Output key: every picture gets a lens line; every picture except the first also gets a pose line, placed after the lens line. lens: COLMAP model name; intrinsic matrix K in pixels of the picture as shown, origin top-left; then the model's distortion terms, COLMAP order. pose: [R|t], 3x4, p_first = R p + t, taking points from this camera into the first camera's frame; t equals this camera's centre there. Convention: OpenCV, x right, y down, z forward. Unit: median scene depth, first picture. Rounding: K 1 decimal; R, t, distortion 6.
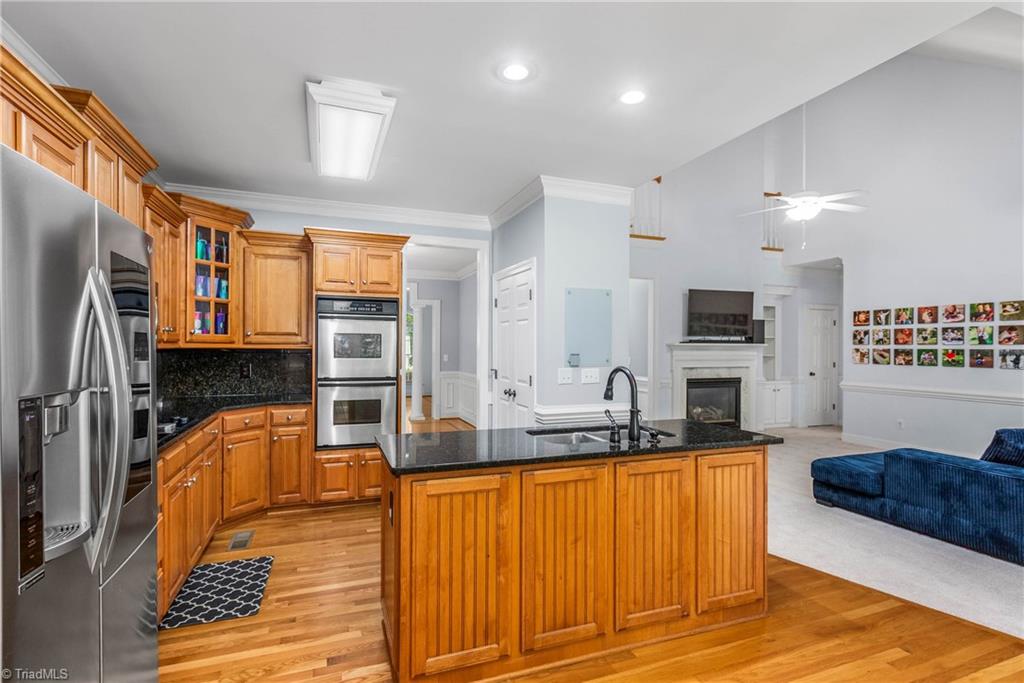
lens RADIAL K [[471.1, 0, 506.7], [0, 471.1, 347.2], [0, 0, 1]] dist [-0.024248, 0.000052]
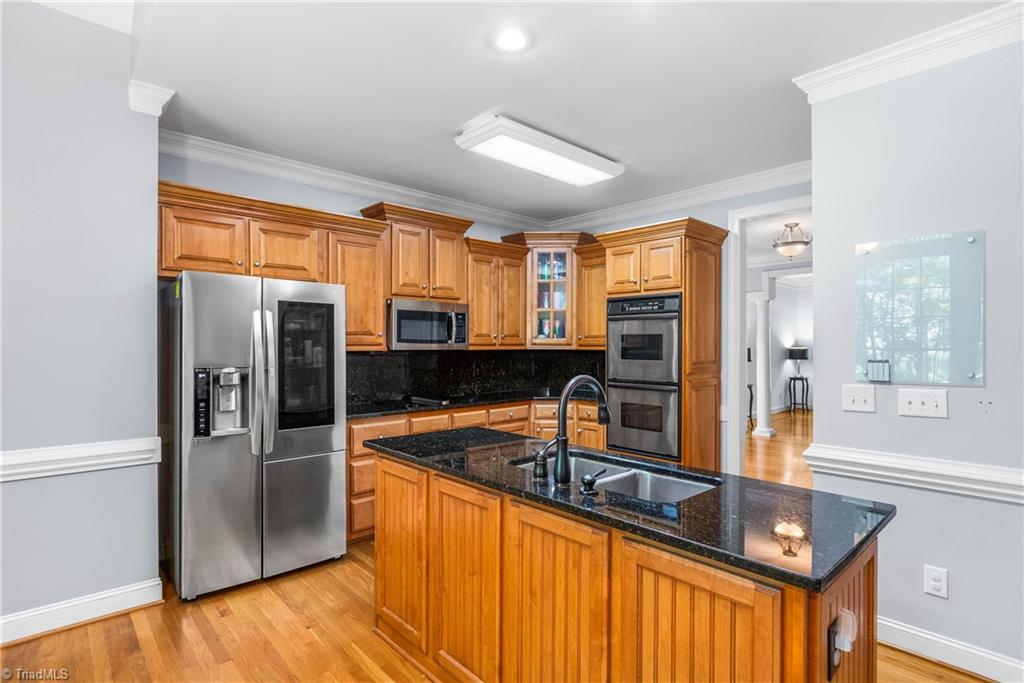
lens RADIAL K [[505.6, 0, 511.0], [0, 505.6, 349.8], [0, 0, 1]] dist [-0.002859, -0.000299]
pose [[0.375204, 0.002526, -0.926939, 0.556151], [0.002924, 0.999988, 0.003908, -0.002523], [0.926938, -0.004177, 0.375192, 0.381065]]
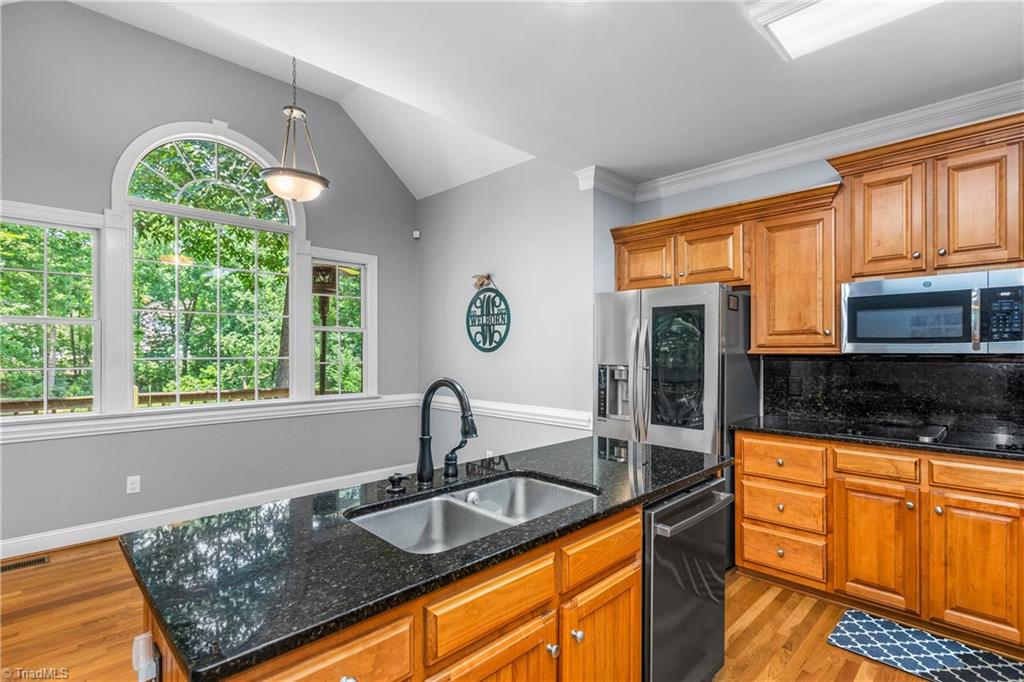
lens RADIAL K [[494.2, 0, 507.9], [0, 494.2, 352.1], [0, 0, 1]] dist [0.004766, -0.000252]
pose [[-0.913963, -0.003387, -0.405782, 0.273806], [-0.003046, 0.999994, -0.001486, 0.002250], [0.405785, -0.000122, -0.913968, 1.014092]]
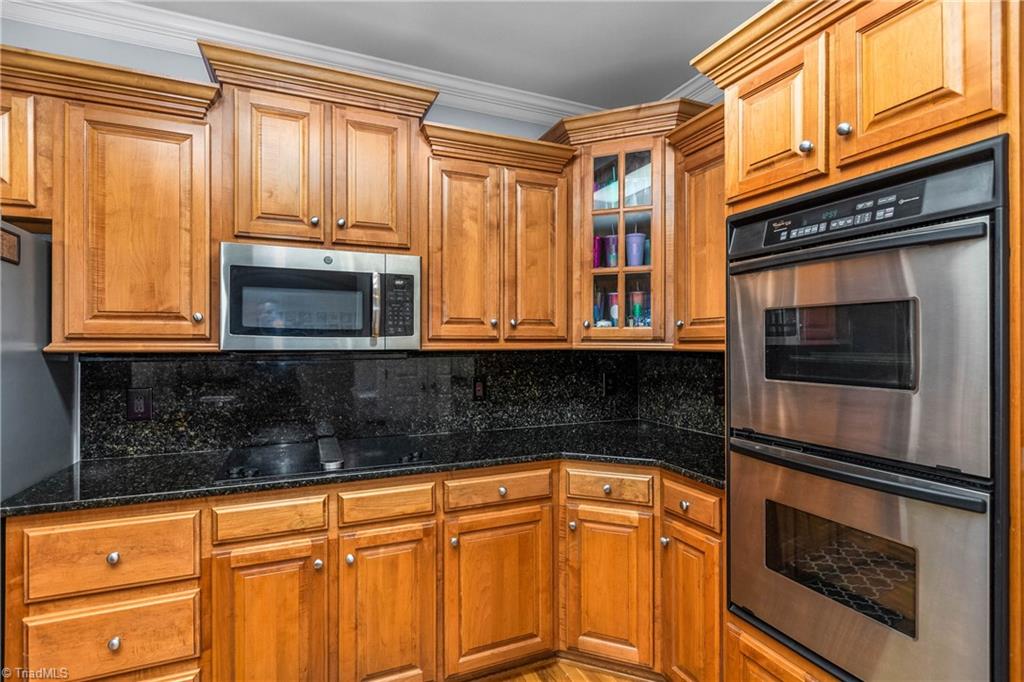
lens RADIAL K [[485.5, 0, 504.4], [0, 485.5, 342.8], [0, 0, 1]] dist [-0.004108, -0.000425]
pose [[0.031548, -0.008993, -0.999462, -0.003502], [0.000126, 0.999960, -0.008994, -0.001501], [0.999502, 0.000158, 0.031548, 0.800966]]
